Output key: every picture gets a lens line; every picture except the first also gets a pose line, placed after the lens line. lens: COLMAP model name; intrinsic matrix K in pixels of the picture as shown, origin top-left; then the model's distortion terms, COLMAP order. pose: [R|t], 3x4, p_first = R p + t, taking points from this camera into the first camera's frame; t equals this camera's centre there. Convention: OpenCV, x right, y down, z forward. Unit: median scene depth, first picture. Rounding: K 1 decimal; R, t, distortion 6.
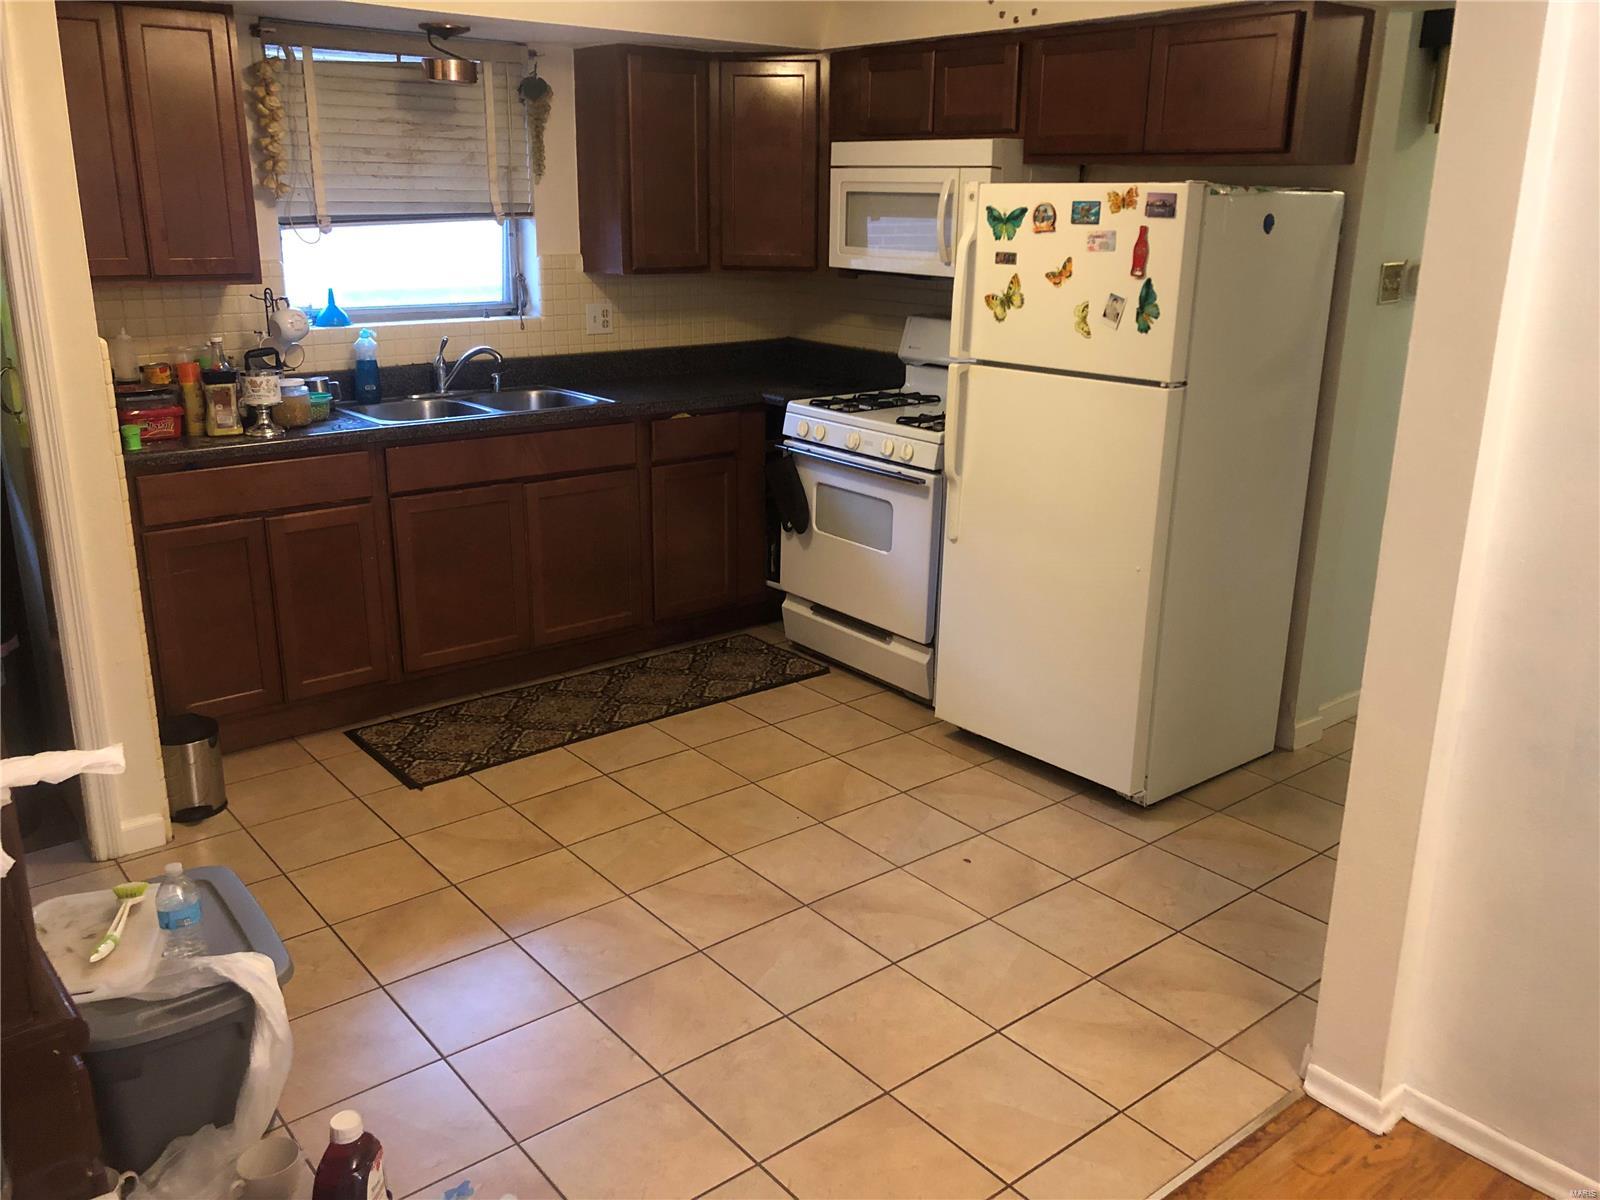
lens RADIAL K [[1323.0, 0, 807.8], [0, 1323.0, 598.3], [0, 0, 1]] dist [0.033966, -0.009547]
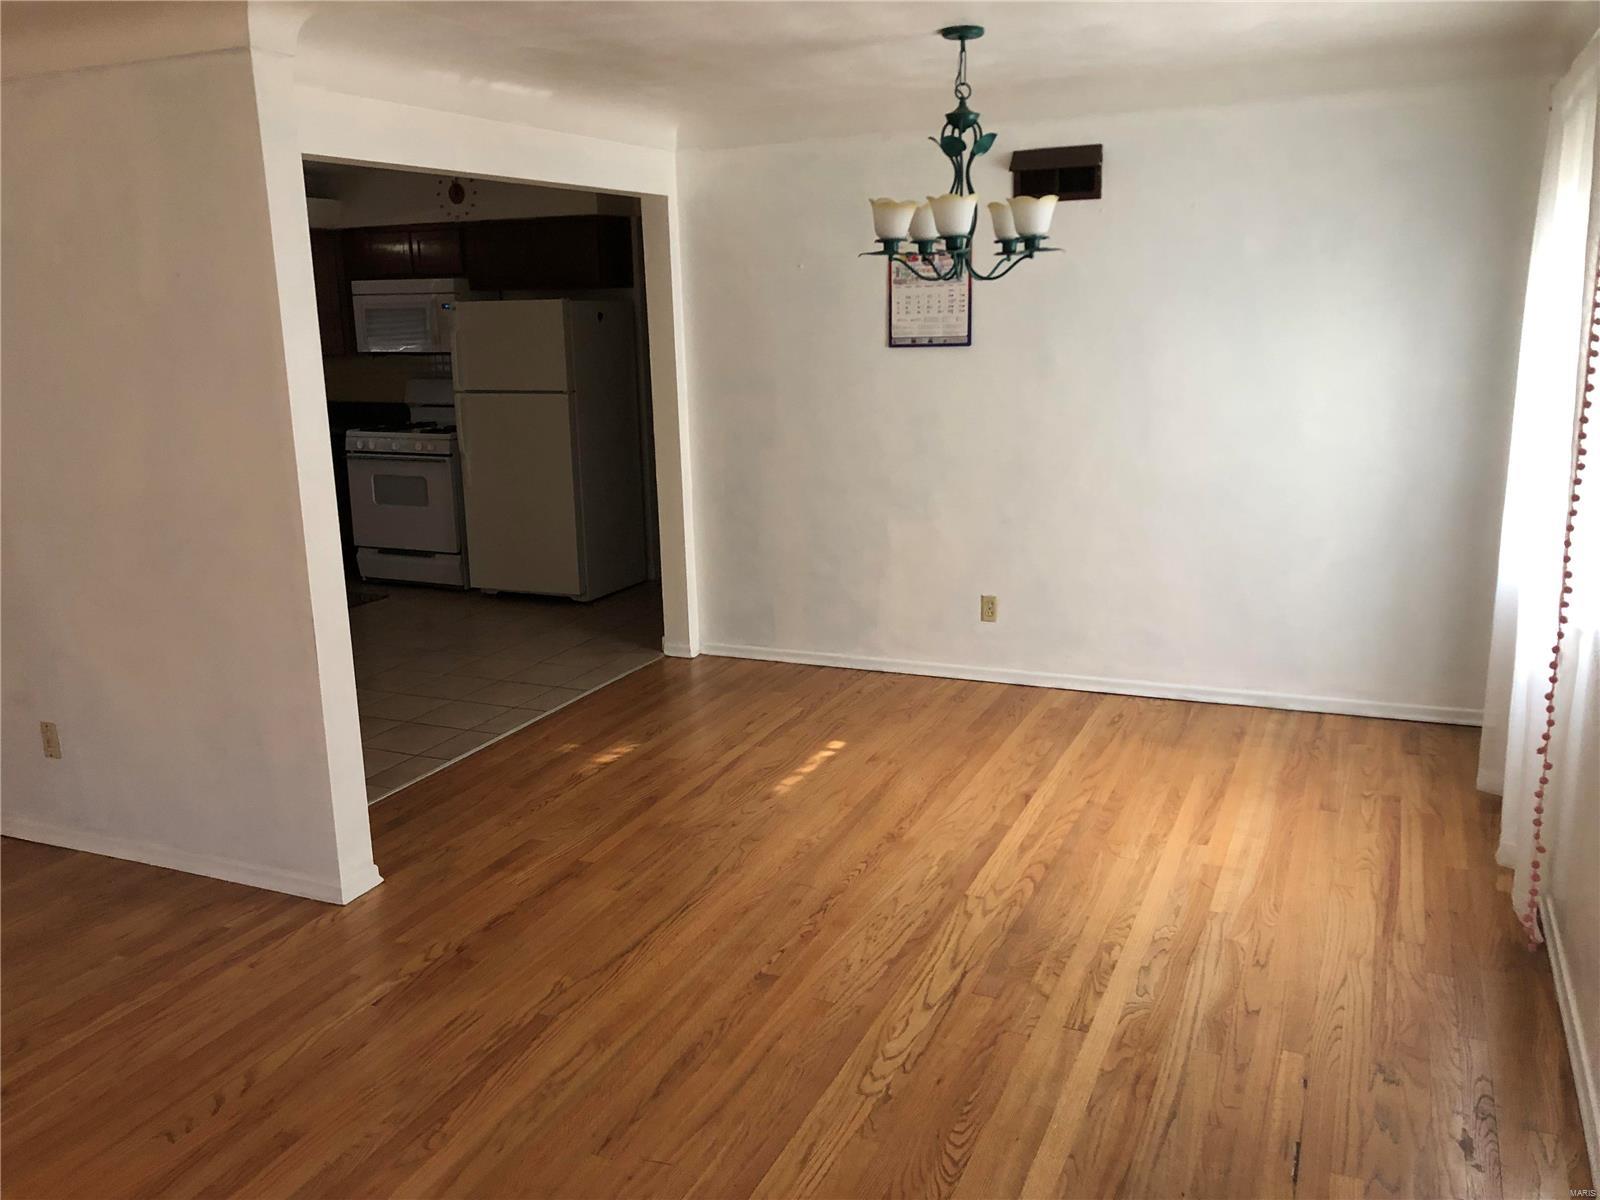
lens RADIAL K [[1323.0, 0, 799.1], [0, 1323.0, 592.8], [0, 0, 1]] dist [0.033966, -0.009547]
pose [[0.898506, -0.133277, 0.418239, -0.264925], [0.164432, 0.985610, -0.039175, 0.246852], [-0.406999, 0.103971, 0.907492, -0.857511]]
